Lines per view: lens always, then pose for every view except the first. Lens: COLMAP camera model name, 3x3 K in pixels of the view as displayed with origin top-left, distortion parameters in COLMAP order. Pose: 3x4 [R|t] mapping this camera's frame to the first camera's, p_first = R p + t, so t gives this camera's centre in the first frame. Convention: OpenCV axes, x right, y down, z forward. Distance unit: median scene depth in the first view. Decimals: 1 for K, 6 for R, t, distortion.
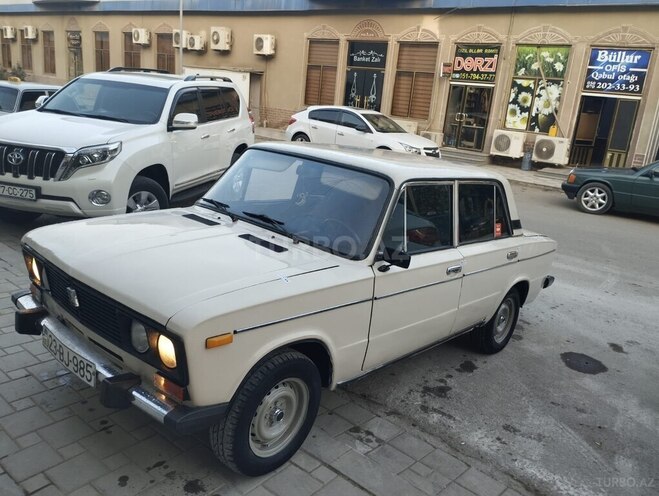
lens RADIAL K [[544.8, 0, 331.1], [0, 544.8, 243.1], [0, 0, 1]] dist [0.105783, -0.134228]
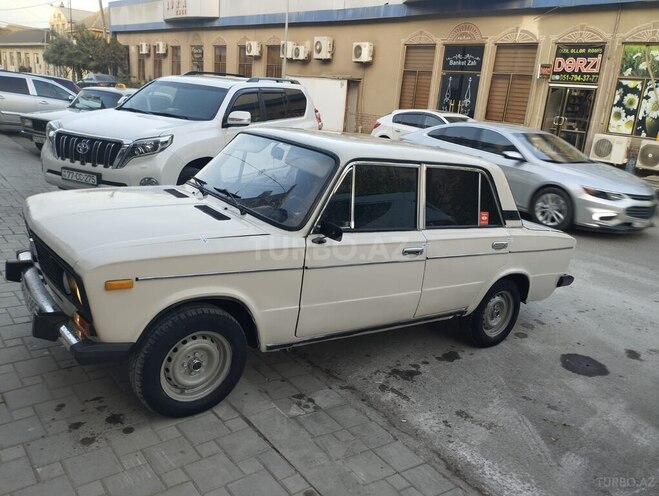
lens RADIAL K [[544.8, 0, 332.6], [0, 544.8, 245.4], [0, 0, 1]] dist [0.105783, -0.134228]
pose [[0.978769, 0.044798, -0.200009, 0.171706], [-0.047462, 0.998837, -0.008540, 0.032726], [0.199394, 0.017852, 0.979757, -0.010030]]
